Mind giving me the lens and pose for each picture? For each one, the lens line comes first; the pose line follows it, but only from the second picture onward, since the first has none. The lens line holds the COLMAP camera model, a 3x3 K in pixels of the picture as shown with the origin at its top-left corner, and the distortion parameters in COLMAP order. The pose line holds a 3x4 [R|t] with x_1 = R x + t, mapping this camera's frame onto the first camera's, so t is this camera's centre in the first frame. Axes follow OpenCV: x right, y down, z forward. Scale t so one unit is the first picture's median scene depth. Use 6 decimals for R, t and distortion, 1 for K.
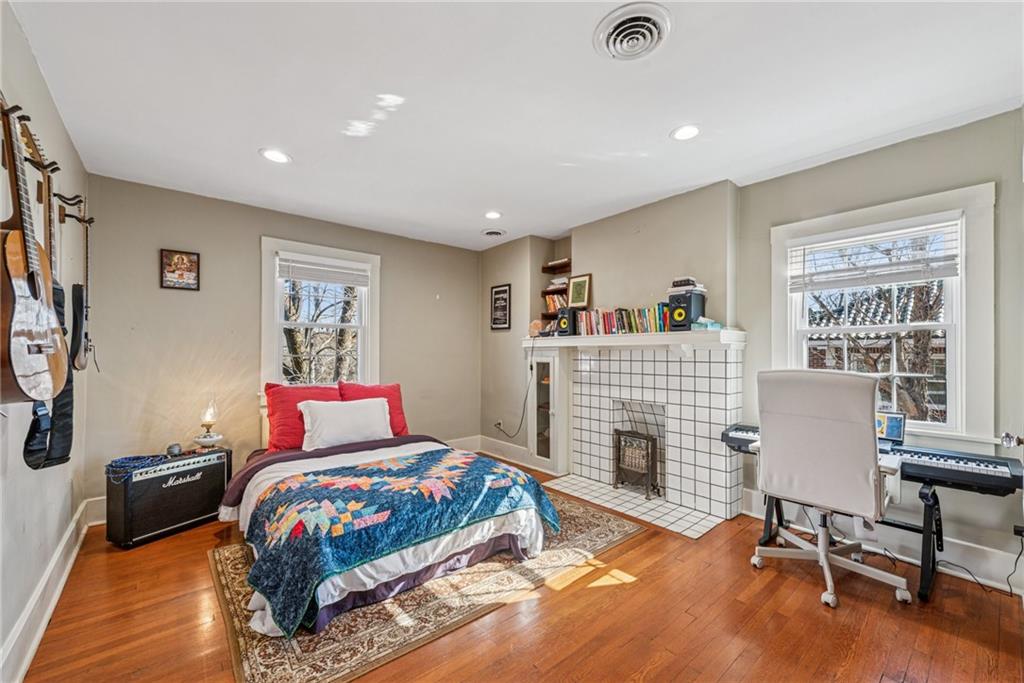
lens RADIAL K [[414.7, 0, 520.8], [0, 414.7, 347.7], [0, 0, 1]] dist [0.013837, -0.001440]
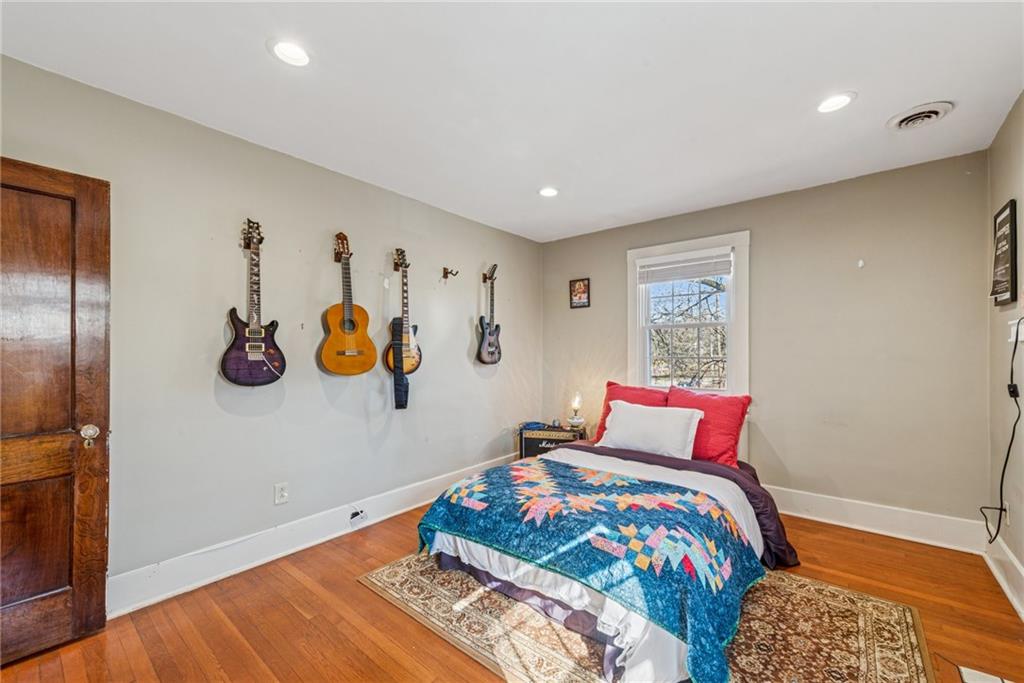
lens RADIAL K [[414.7, 0, 517.2], [0, 414.7, 348.3], [0, 0, 1]] dist [0.013837, -0.001440]
pose [[0.164565, -0.013260, -0.986277, 0.626566], [0.012273, 0.999860, -0.011395, 0.007078], [0.986290, -0.010229, 0.164704, 0.762406]]
